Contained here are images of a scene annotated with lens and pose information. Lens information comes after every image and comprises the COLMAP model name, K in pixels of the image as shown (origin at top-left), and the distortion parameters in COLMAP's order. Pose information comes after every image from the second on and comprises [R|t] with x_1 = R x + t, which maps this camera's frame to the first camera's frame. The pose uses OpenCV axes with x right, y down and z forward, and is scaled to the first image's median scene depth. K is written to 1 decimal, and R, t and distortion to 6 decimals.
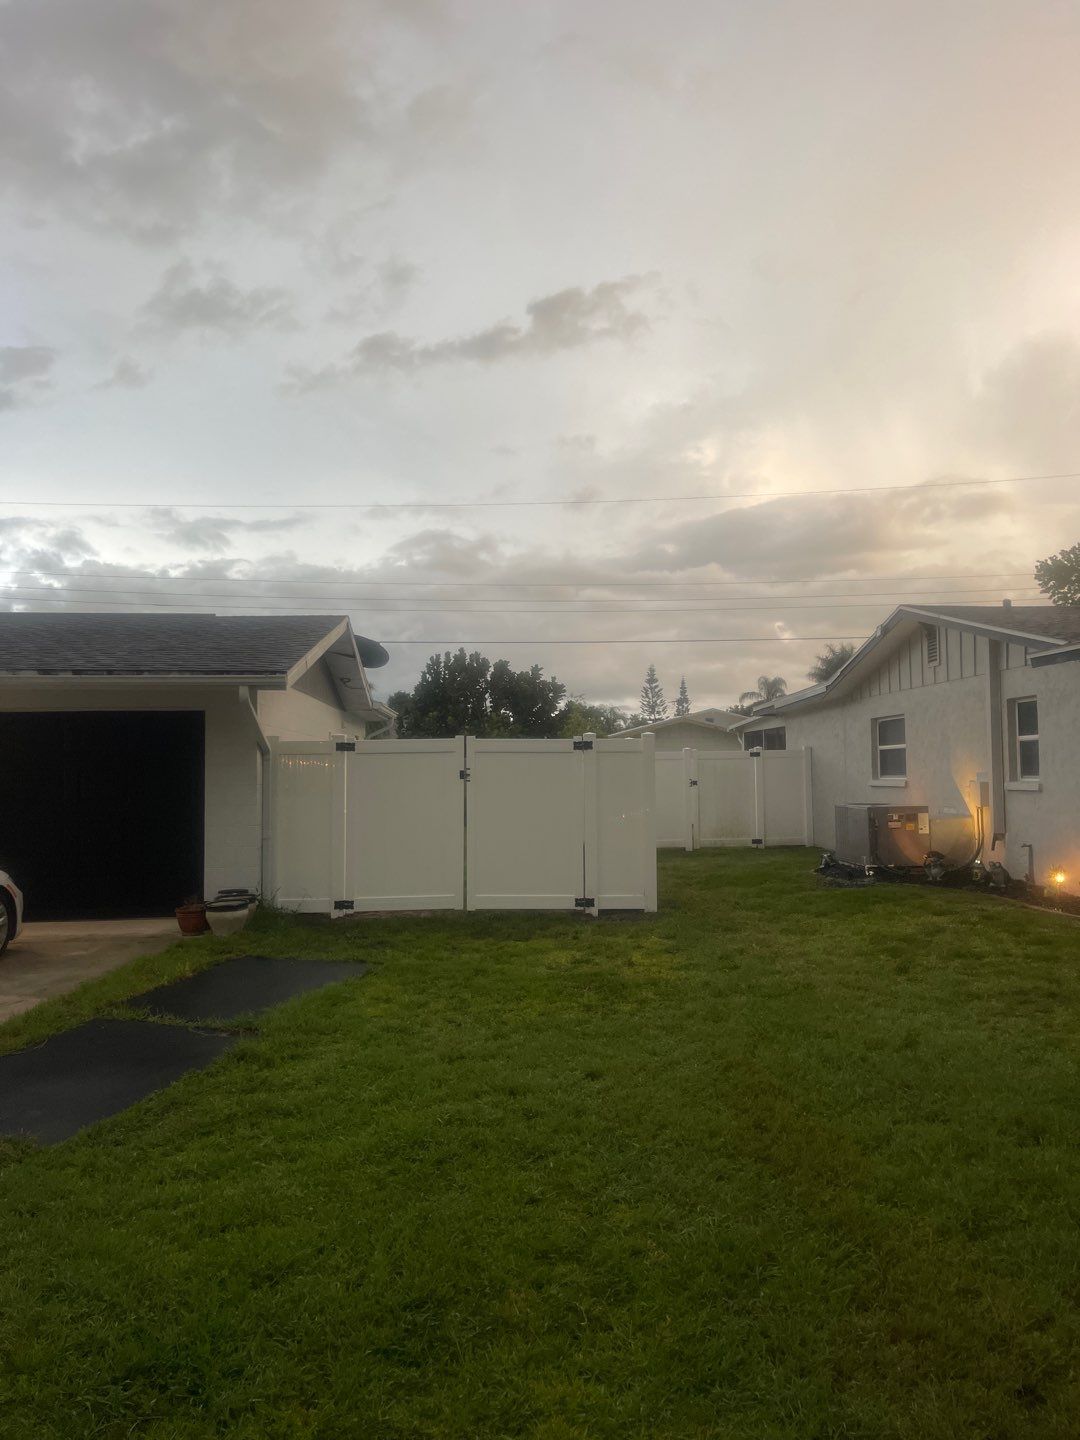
lens RADIAL K [[1122.5, 0, 433.0], [0, 1122.5, 719.2], [0, 0, 1]] dist [0.097131, -0.153785]
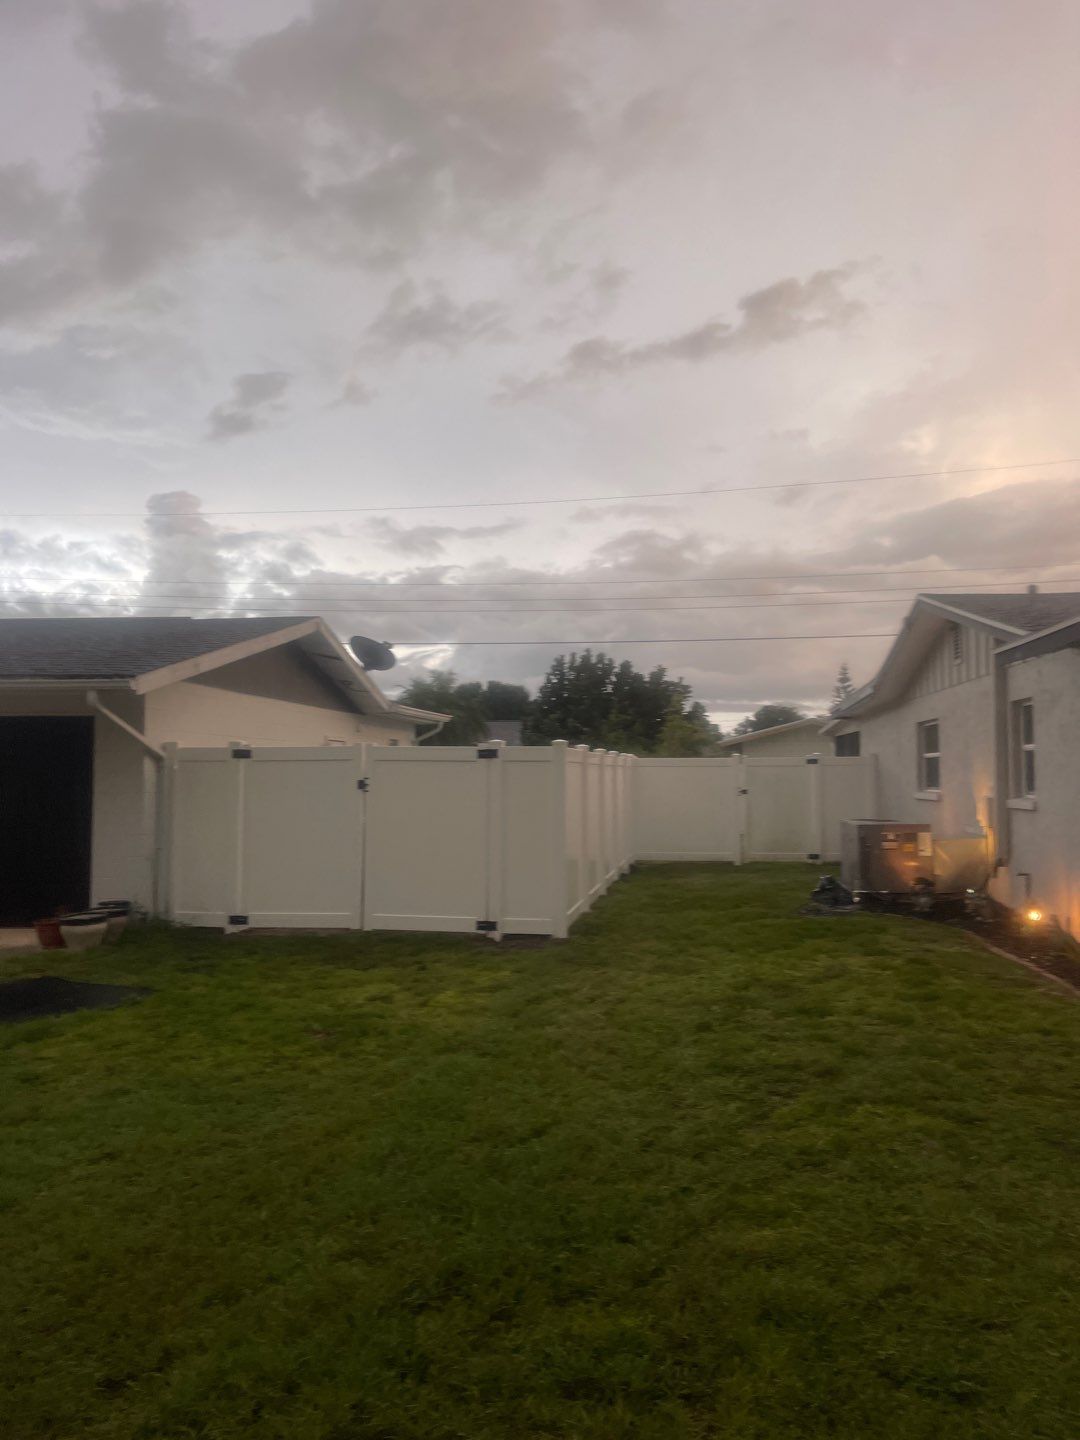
lens RADIAL K [[1073.3, 0, 547.4], [0, 1073.3, 720.5], [0, 0, 1]] dist [0.090346, -0.127080]
pose [[0.983483, 0.001206, -0.180994, 0.309413], [-0.000726, 0.999996, 0.002719, -0.005687], [0.180997, -0.002542, 0.983480, 0.135338]]
